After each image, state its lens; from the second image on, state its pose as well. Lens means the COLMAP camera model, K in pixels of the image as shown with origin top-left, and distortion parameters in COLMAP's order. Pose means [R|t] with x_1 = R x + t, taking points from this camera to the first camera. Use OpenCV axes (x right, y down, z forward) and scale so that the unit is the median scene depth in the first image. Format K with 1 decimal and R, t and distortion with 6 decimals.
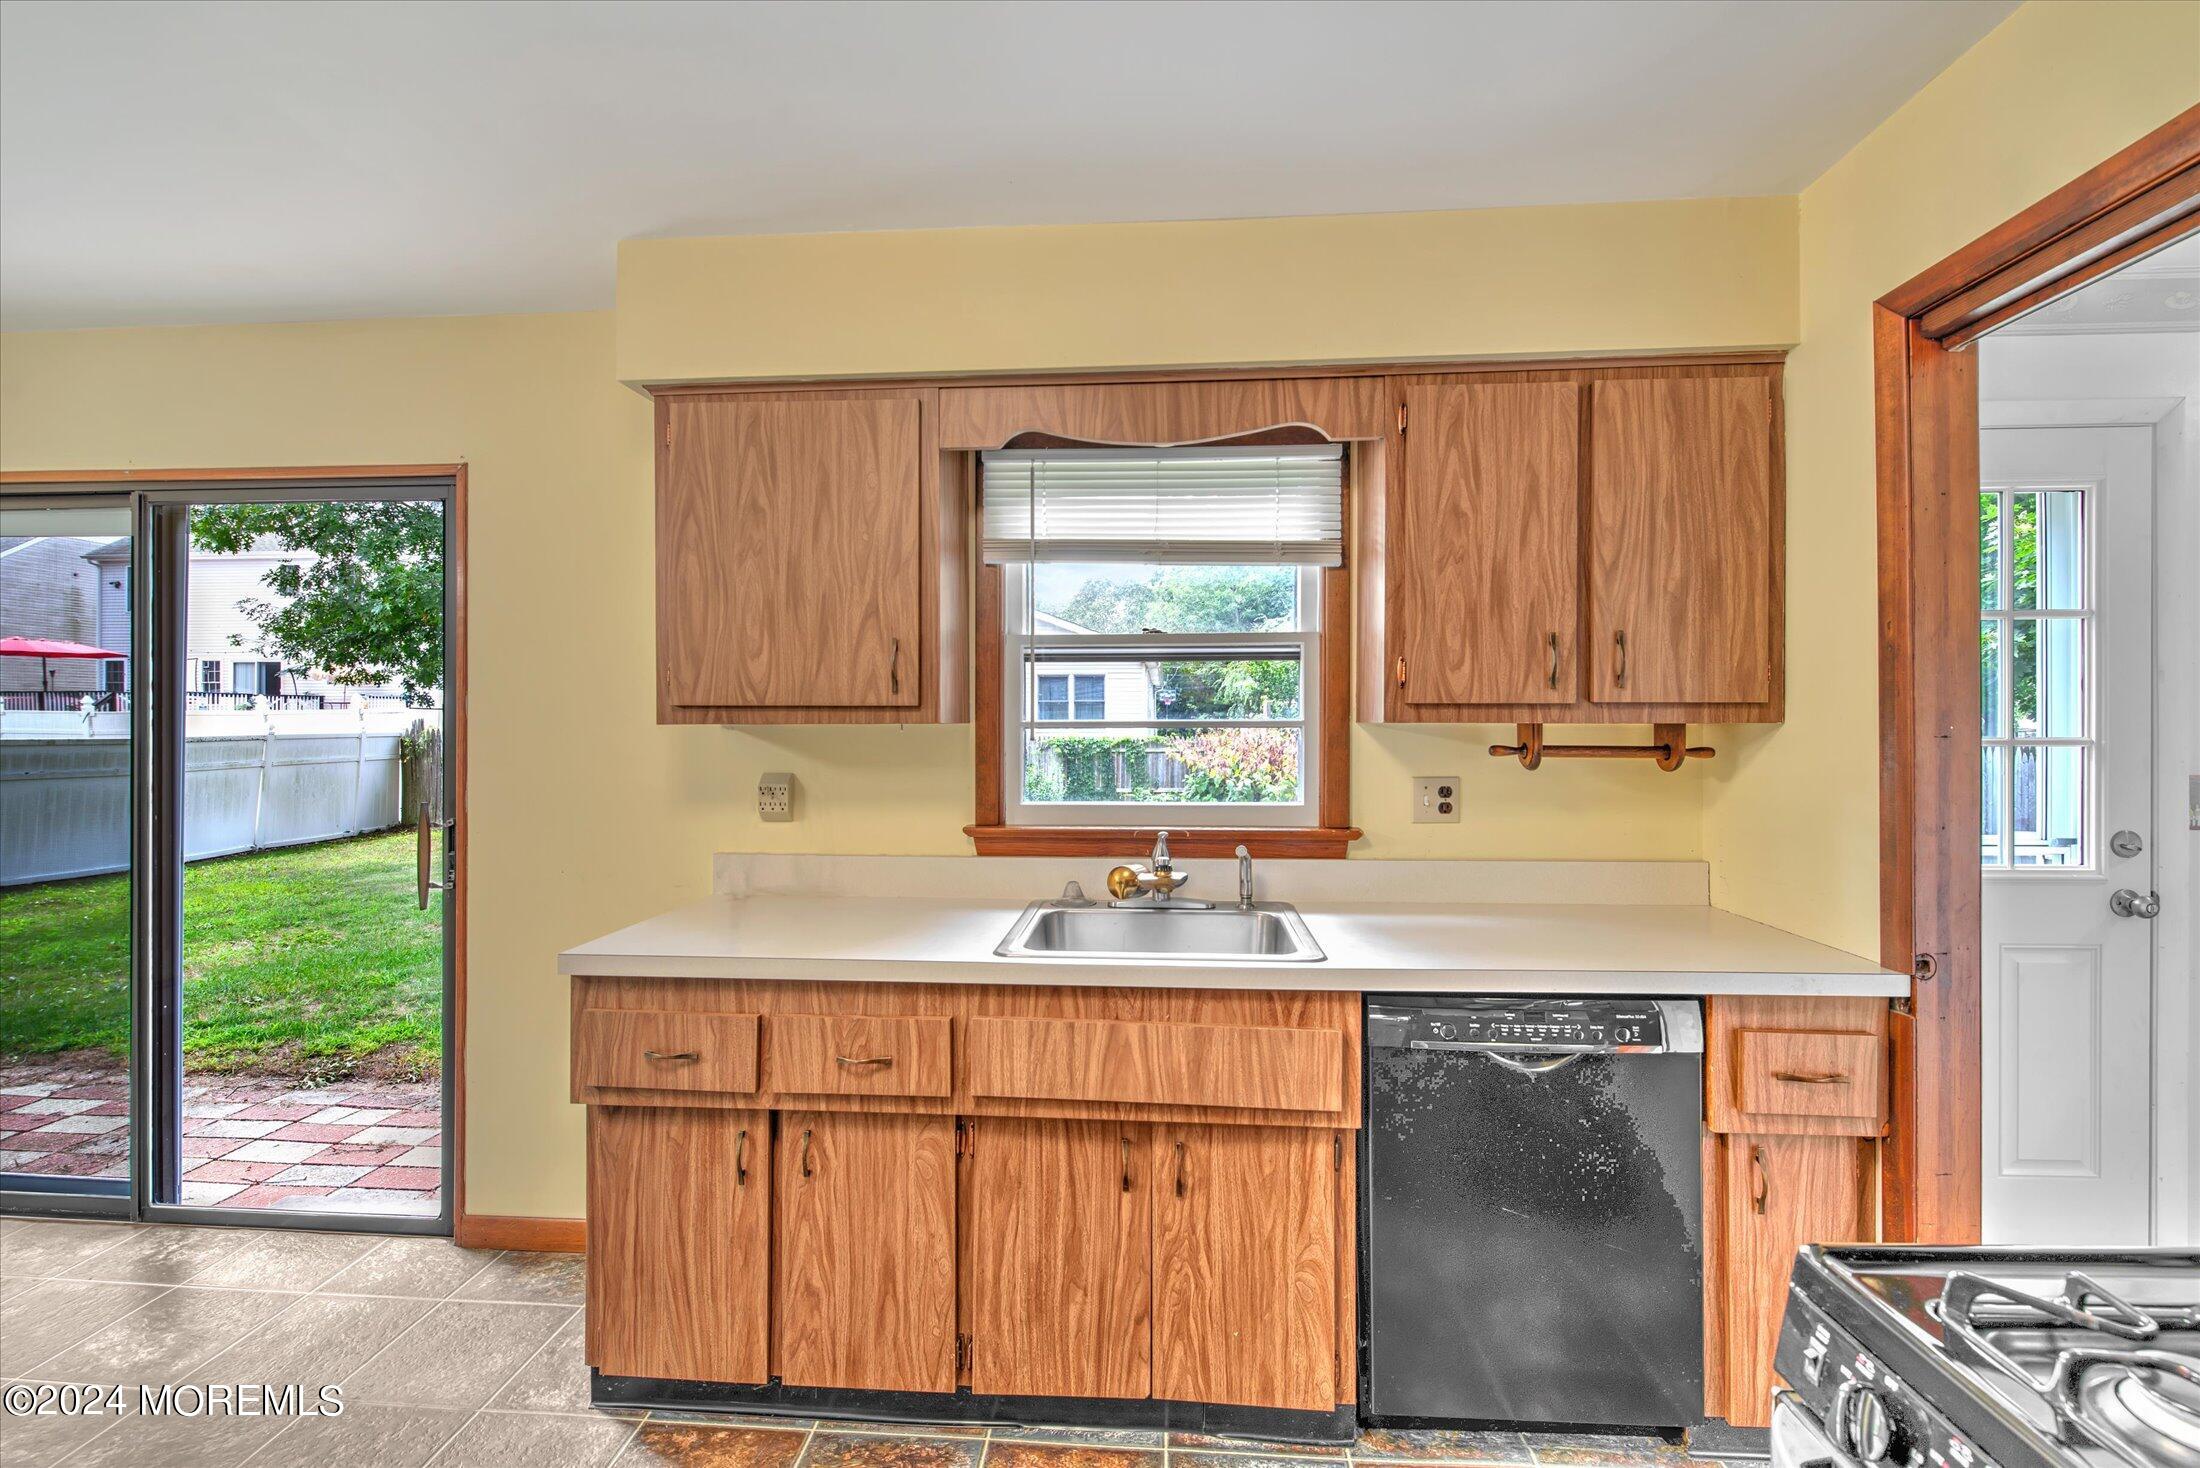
lens RADIAL K [[952.3, 0, 1117.4], [0, 952.3, 717.6], [0, 0, 1]] dist [0.007141, -0.001467]
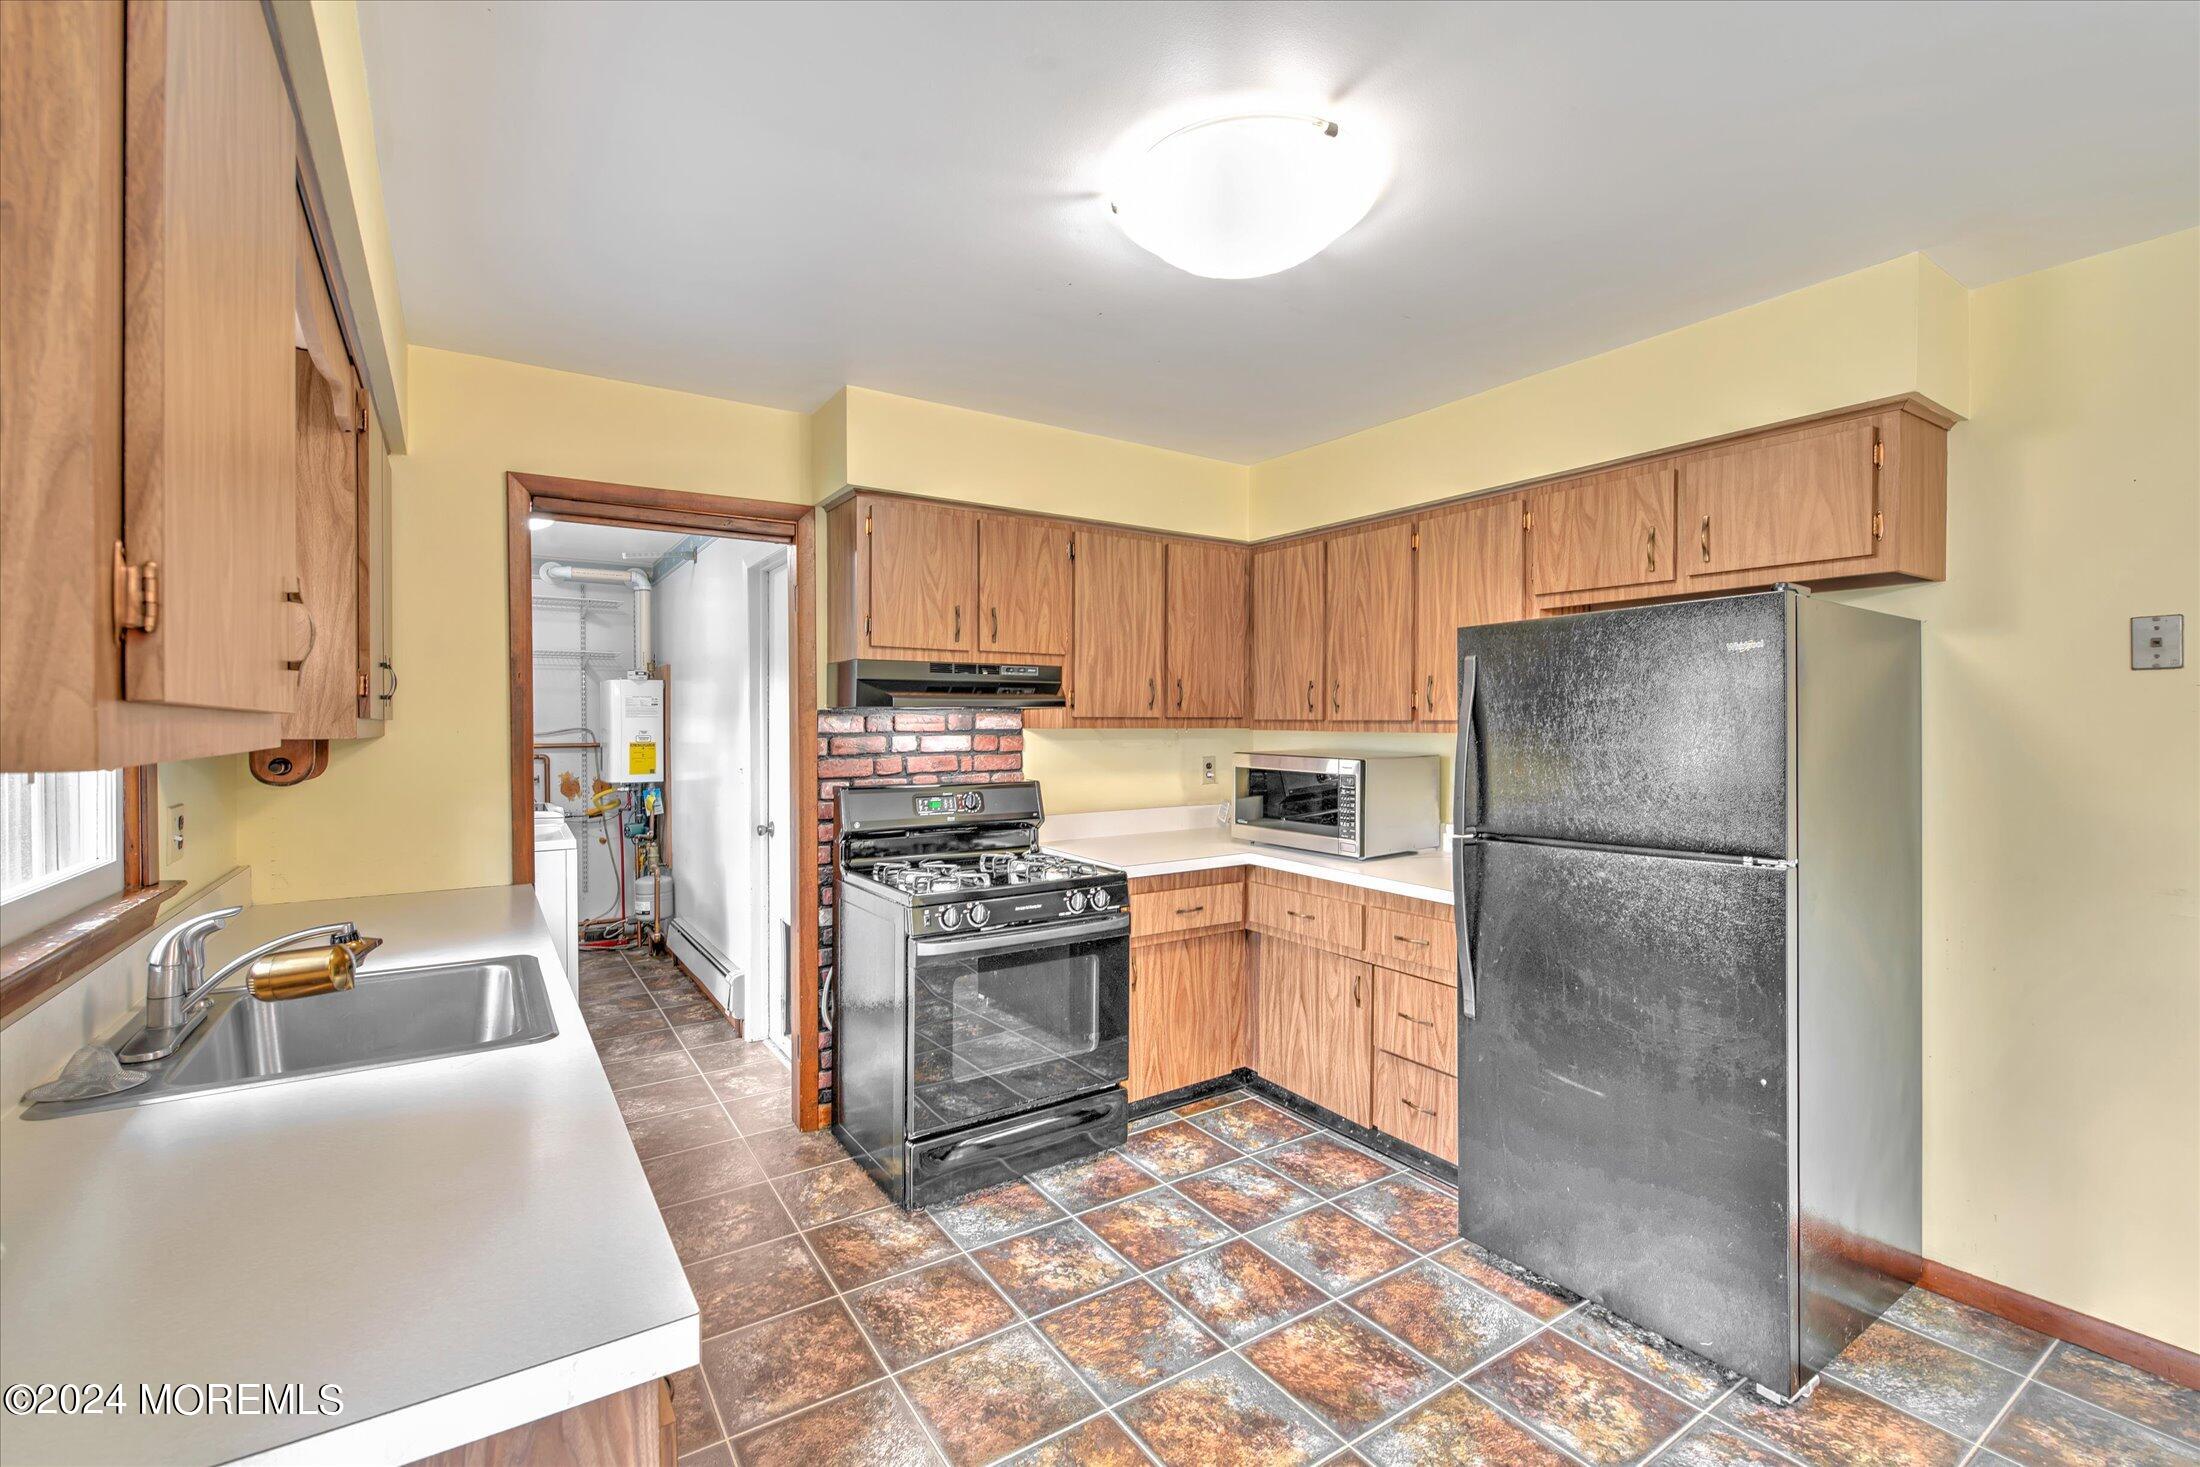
lens RADIAL K [[945.4, 0, 1106.7], [0, 945.4, 731.9], [0, 0, 1]] dist [0.012490, -0.007907]
pose [[-0.609352, -0.003330, 0.792893, -0.879914], [-0.001364, 0.999994, 0.003152, -0.003910], [-0.792899, 0.000839, -0.609353, 0.959494]]
